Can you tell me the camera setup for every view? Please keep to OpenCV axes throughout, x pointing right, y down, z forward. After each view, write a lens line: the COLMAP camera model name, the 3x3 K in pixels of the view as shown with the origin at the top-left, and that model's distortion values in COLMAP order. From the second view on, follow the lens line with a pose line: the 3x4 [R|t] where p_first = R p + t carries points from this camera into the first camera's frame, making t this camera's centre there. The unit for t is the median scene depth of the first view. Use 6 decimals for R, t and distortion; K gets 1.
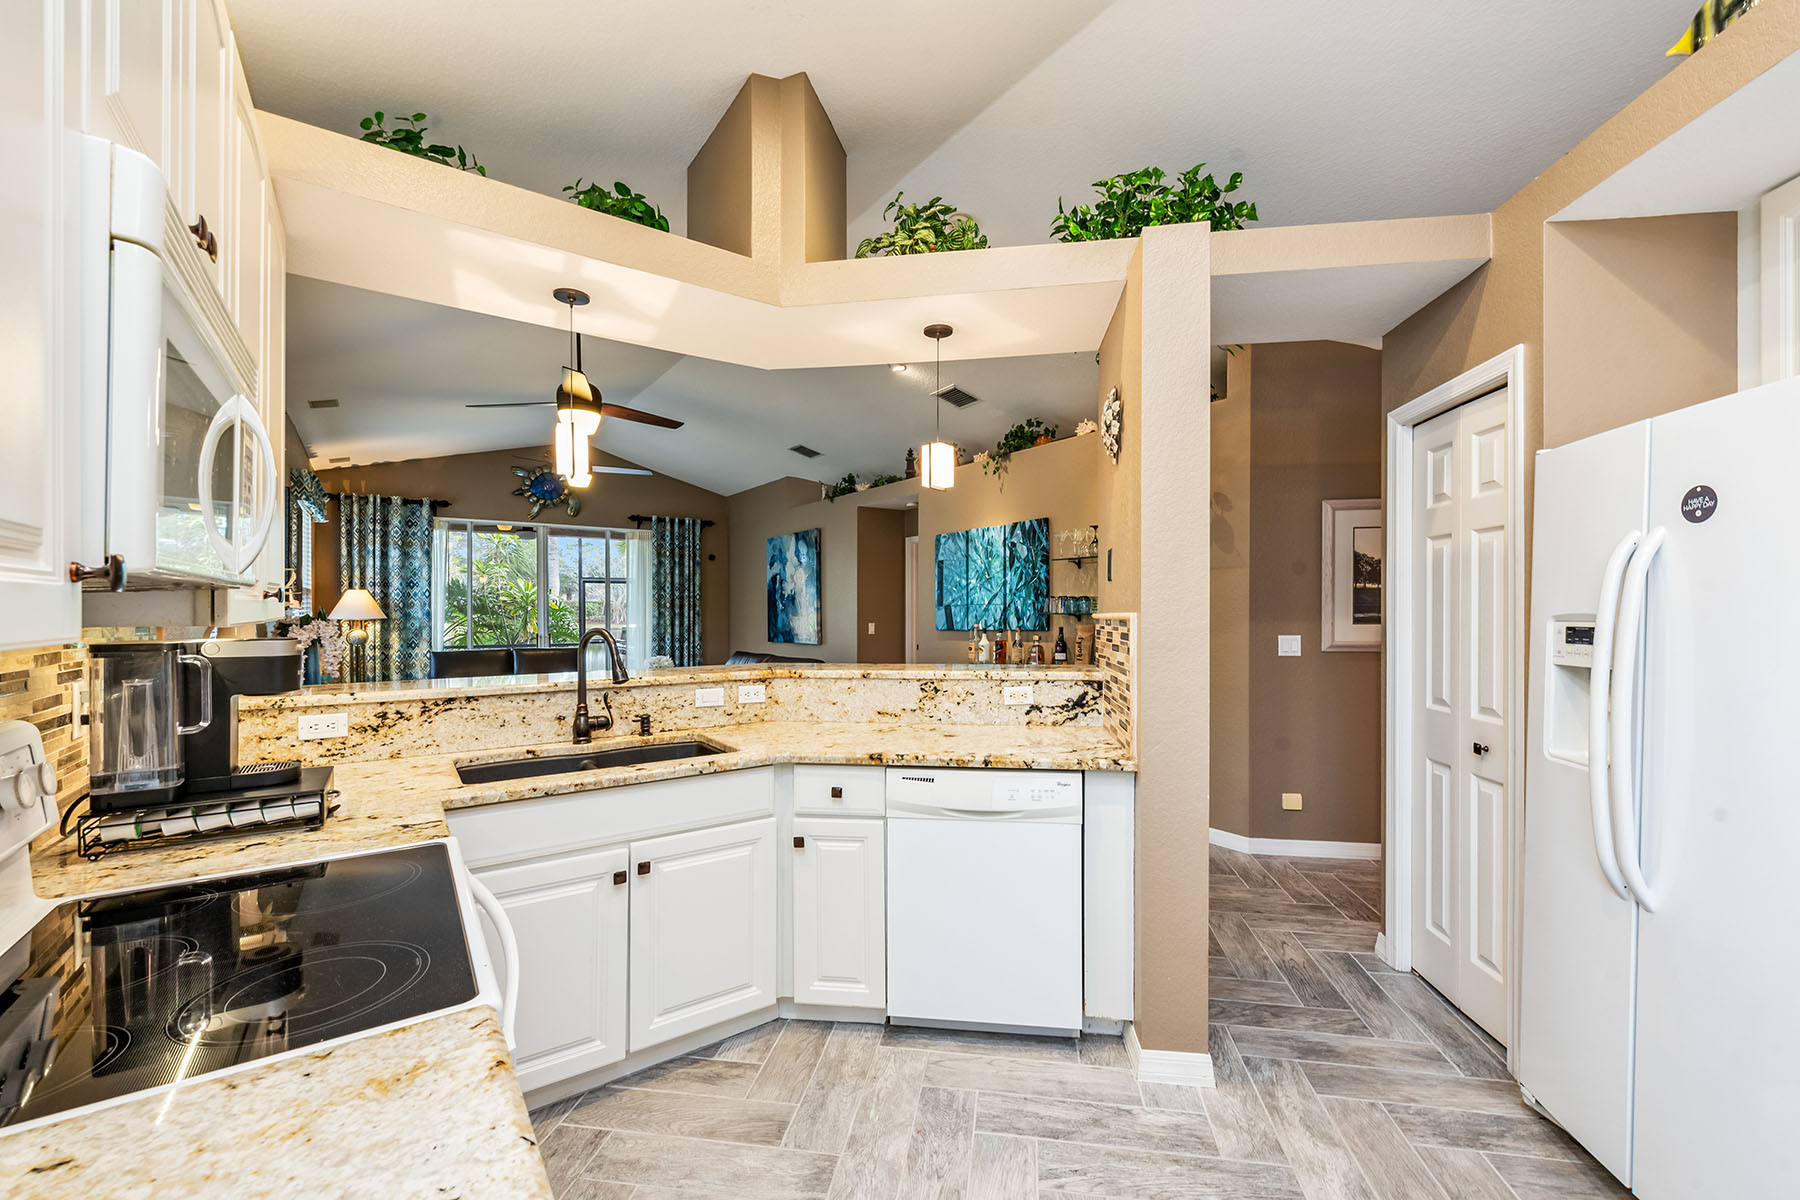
lens RADIAL K [[726.8, 0, 934.6], [0, 726.8, 608.0], [0, 0, 1]] dist [0.000781, -0.000107]
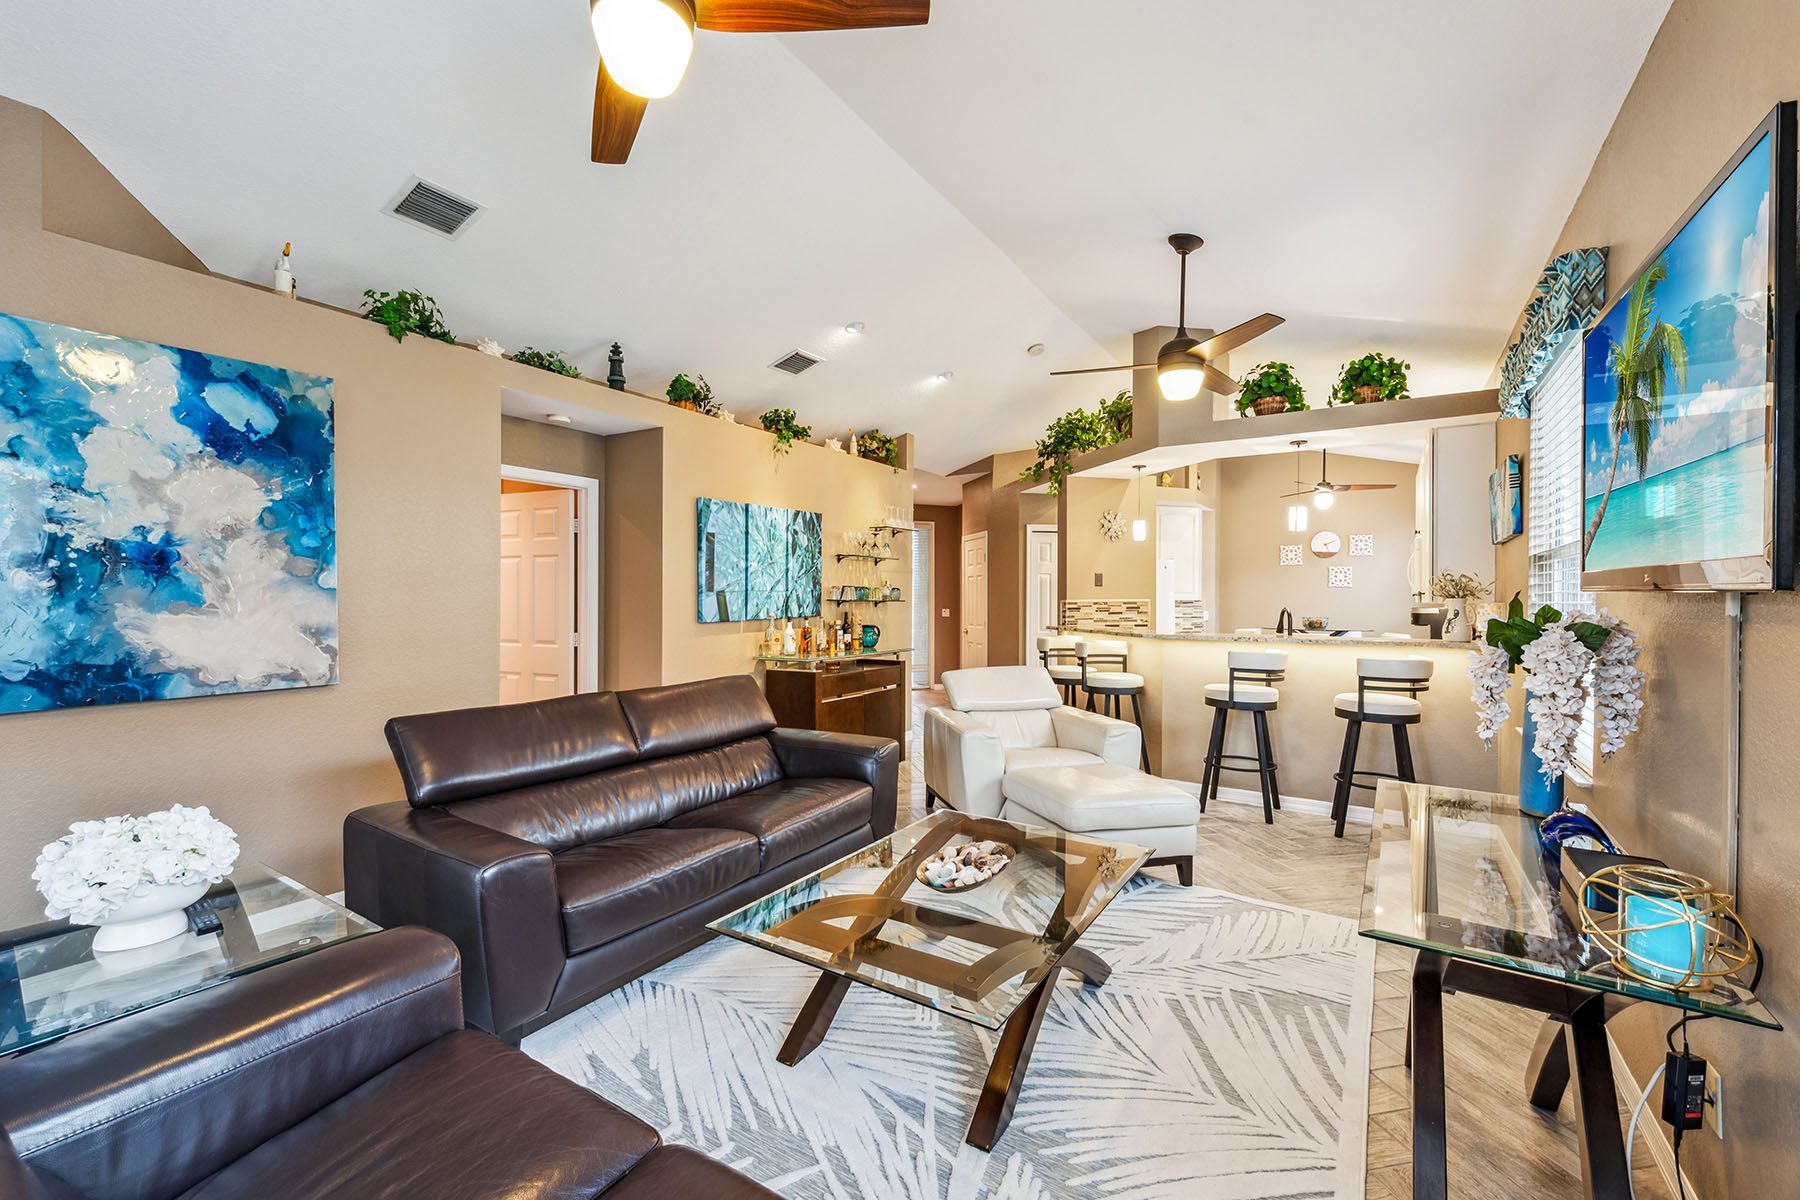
lens RADIAL K [[772.1, 0, 900.0], [0, 772.1, 600.0], [0, 0, 1]] dist [0.000079, -0.000013]
pose [[-0.364035, -0.001843, 0.931383, -0.834154], [-0.006183, 0.999981, -0.000438, 0.005336], [-0.931365, -0.005918, -0.364039, 1.118705]]
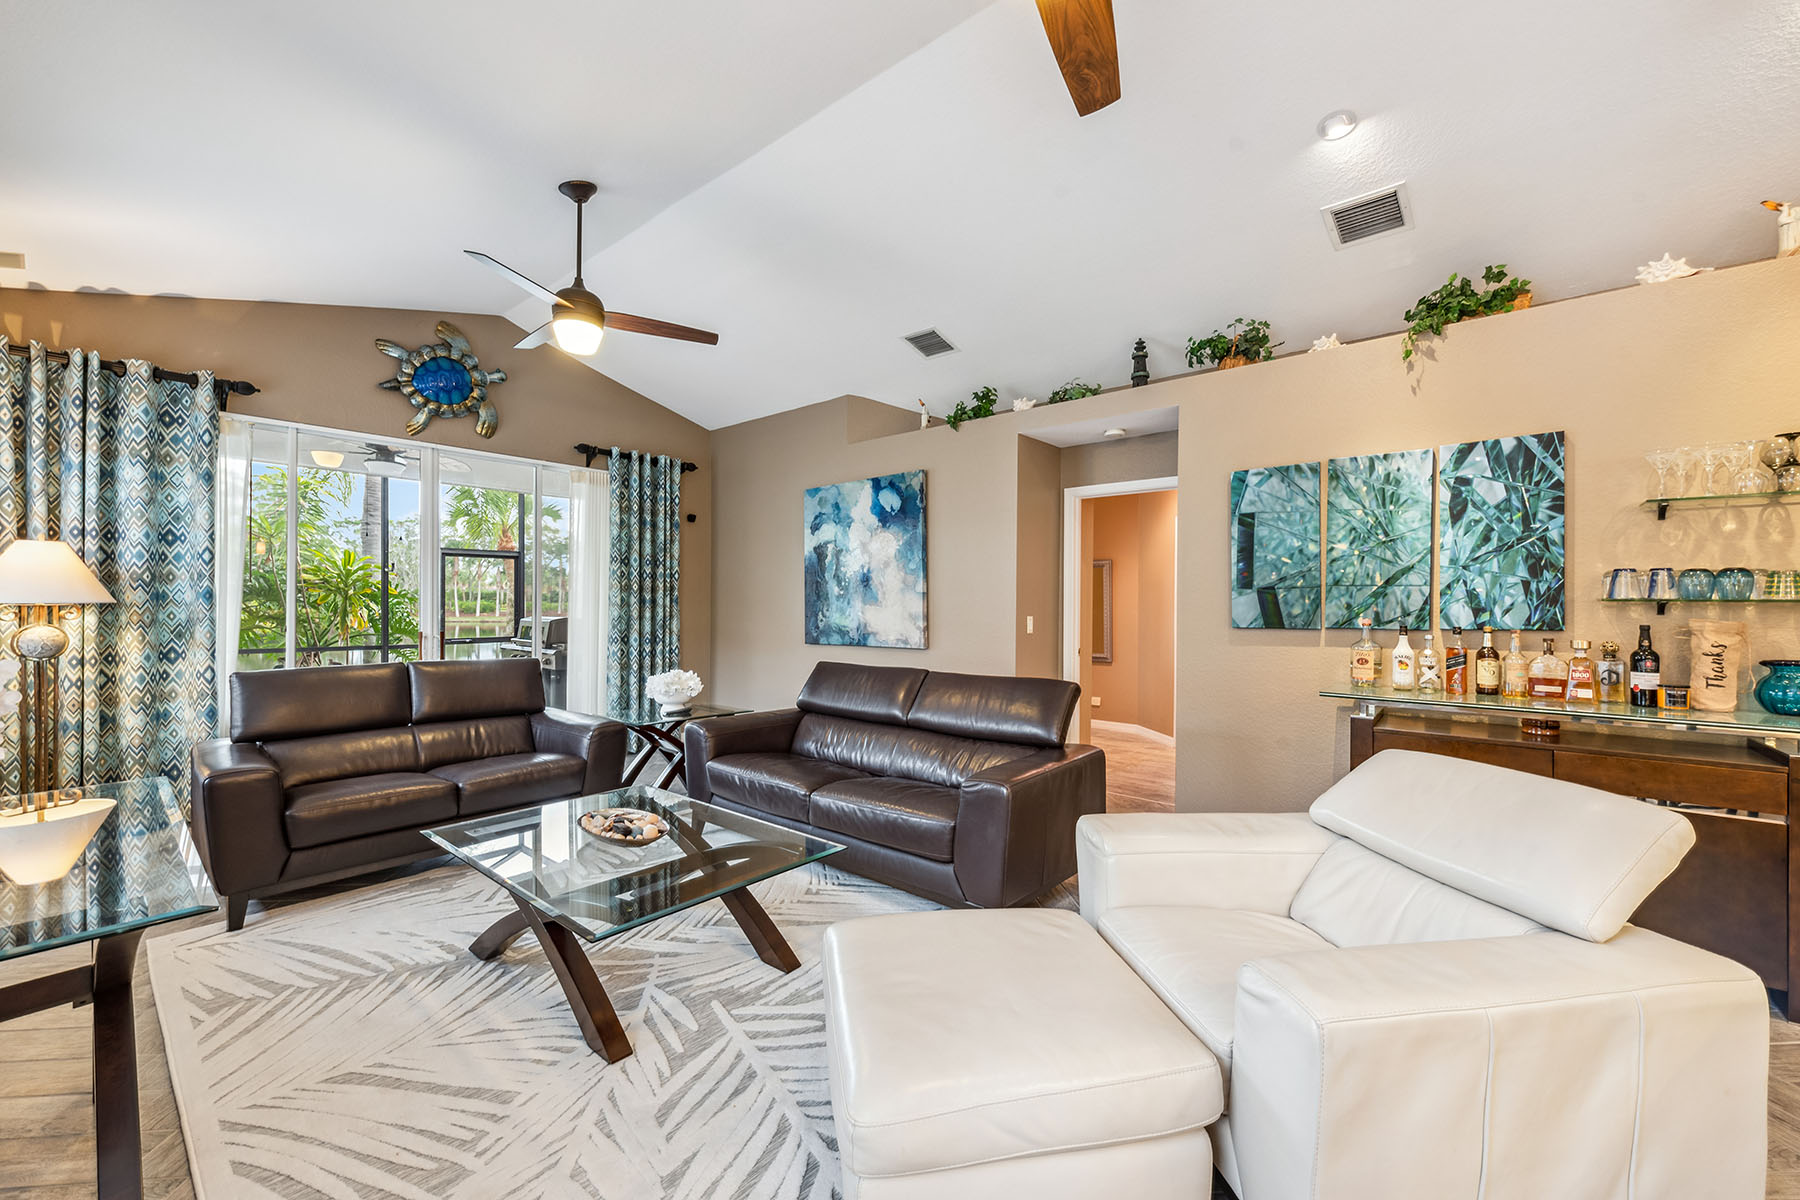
lens RADIAL K [[714.5, 0, 919.7], [0, 714.5, 601.6], [0, 0, 1]] dist [0.000051, -0.000331]
pose [[0.974822, 0.008579, 0.222819, -0.391631], [-0.008408, 0.999963, -0.001715, 0.011630], [-0.222825, -0.000201, 0.974858, 0.484502]]
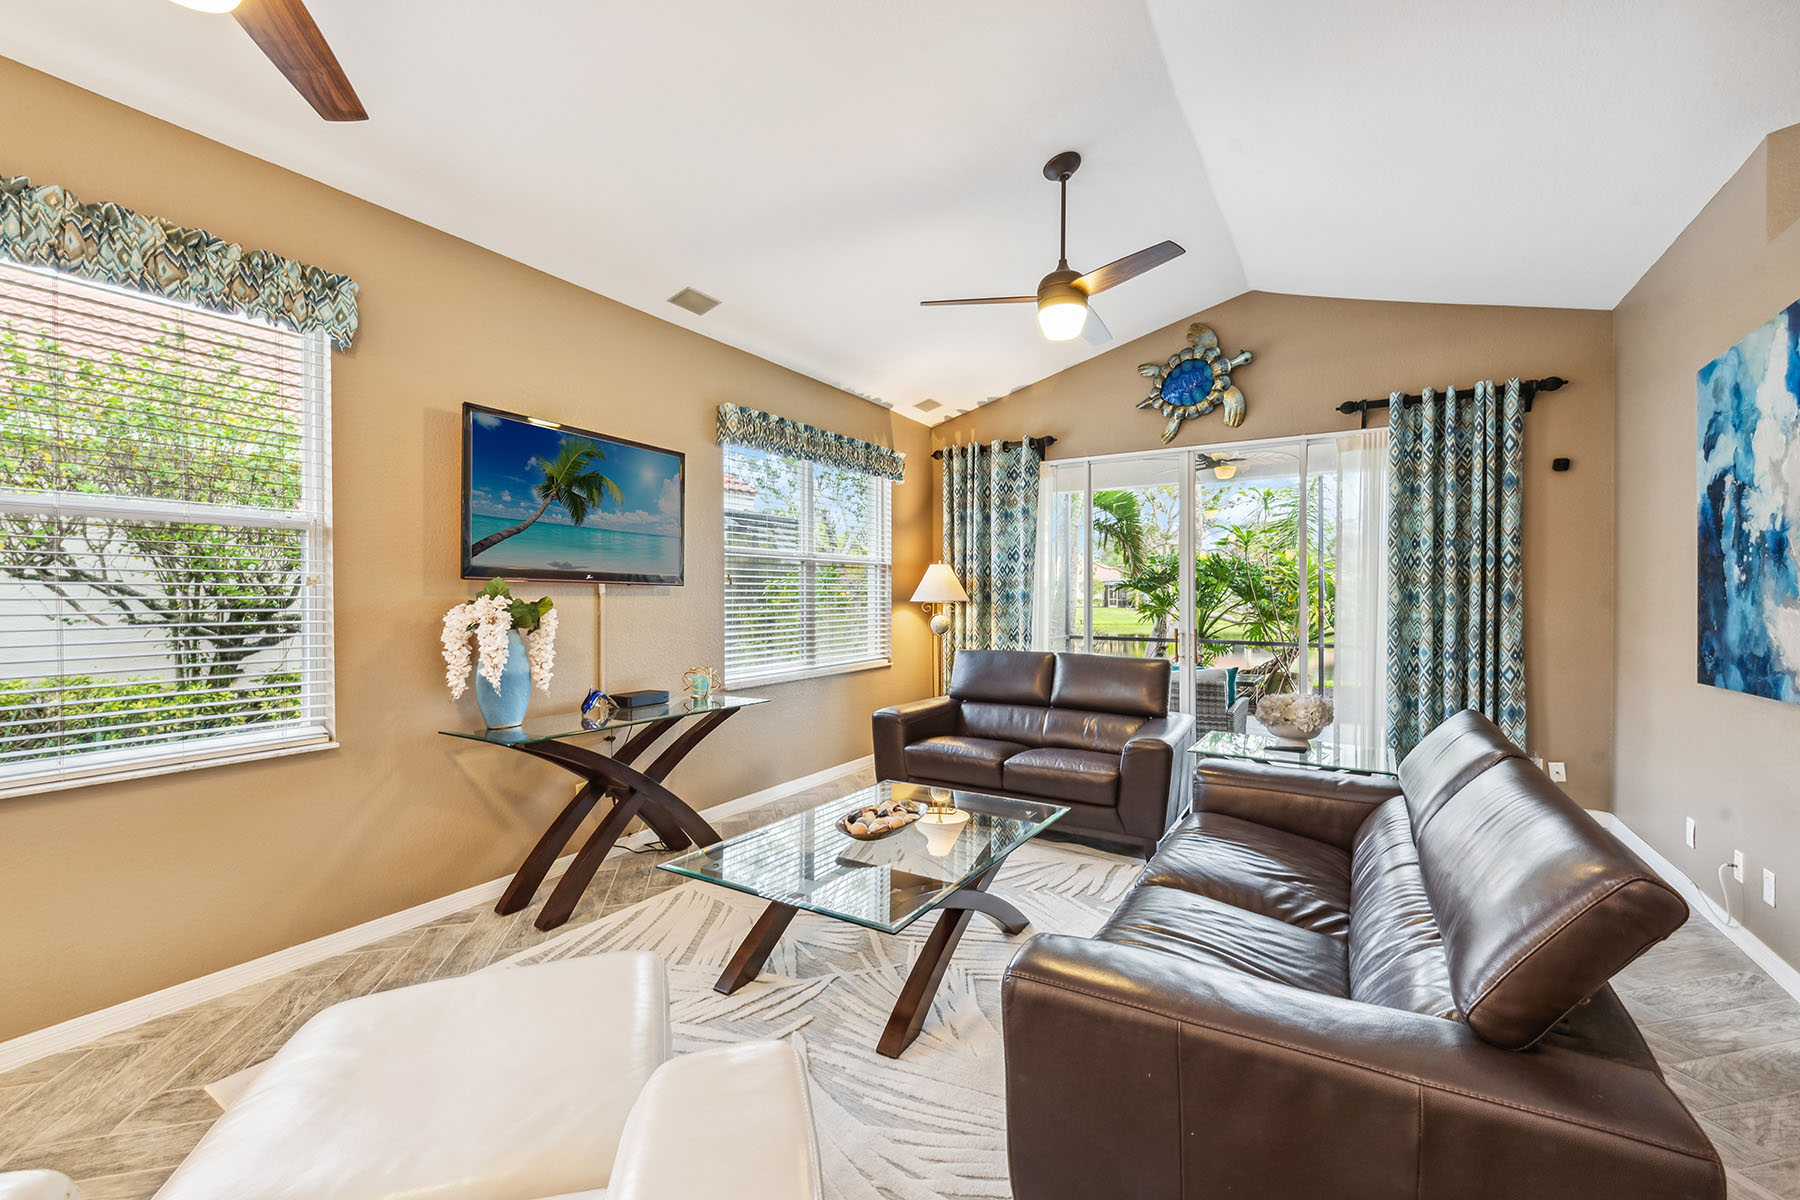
lens RADIAL K [[741.1, 0, 900.0], [0, 741.1, 600.0], [0, 0, 1]] dist [0.000184, -0.000086]
pose [[0.342305, 0.006482, -0.939567, -0.054443], [-0.001438, 0.999979, 0.006375, 0.010087], [0.939588, -0.000831, 0.342307, 0.782174]]
